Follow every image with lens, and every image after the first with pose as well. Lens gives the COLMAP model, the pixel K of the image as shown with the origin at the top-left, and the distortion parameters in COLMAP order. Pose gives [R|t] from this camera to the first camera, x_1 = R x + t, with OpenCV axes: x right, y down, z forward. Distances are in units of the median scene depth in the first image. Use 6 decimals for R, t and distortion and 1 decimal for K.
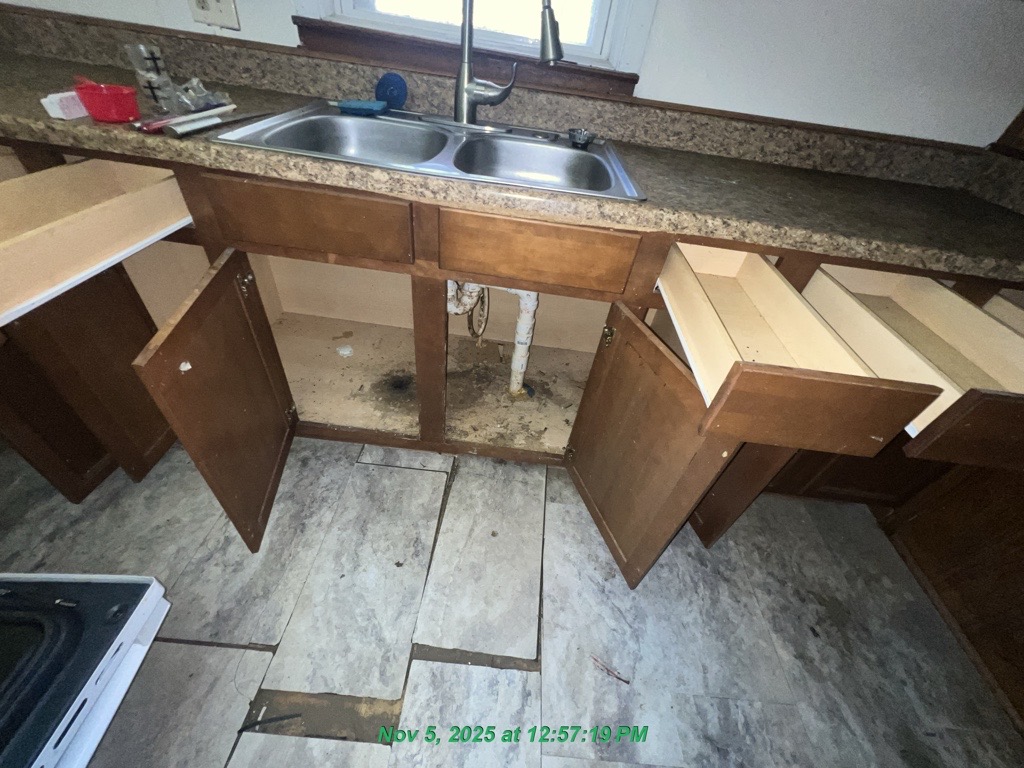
lens RADIAL K [[409.5, 0, 512.3], [0, 409.5, 386.5], [0, 0, 1]] dist [-0.000598, 0.000566]
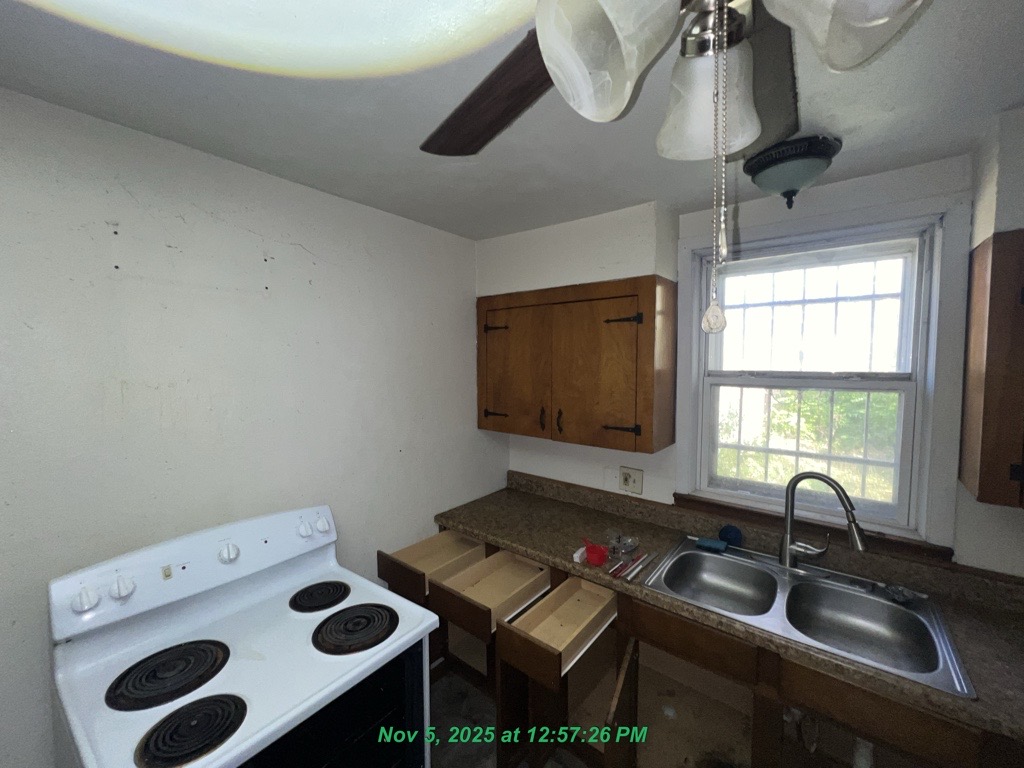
lens RADIAL K [[409.5, 0, 512.3], [0, 409.5, 386.5], [0, 0, 1]] dist [-0.000598, 0.000566]
pose [[0.807493, -0.083179, -0.583984, -0.006285], [-0.309703, 0.782798, -0.539733, -0.061263], [0.502036, 0.616692, 0.606343, -0.747715]]
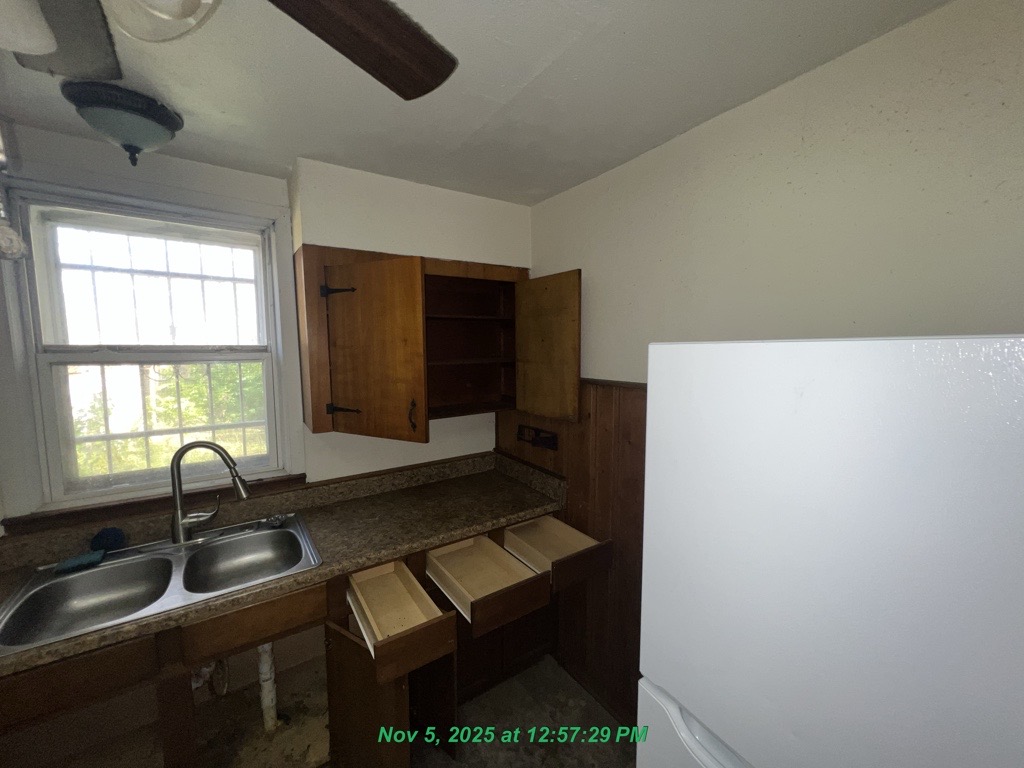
lens RADIAL K [[409.5, 0, 512.3], [0, 409.5, 386.5], [0, 0, 1]] dist [-0.000598, 0.000566]
pose [[0.780946, -0.177475, 0.598854, 0.022711], [0.474905, 0.791477, -0.384747, 0.021393], [-0.405696, 0.584865, 0.702384, -0.780349]]
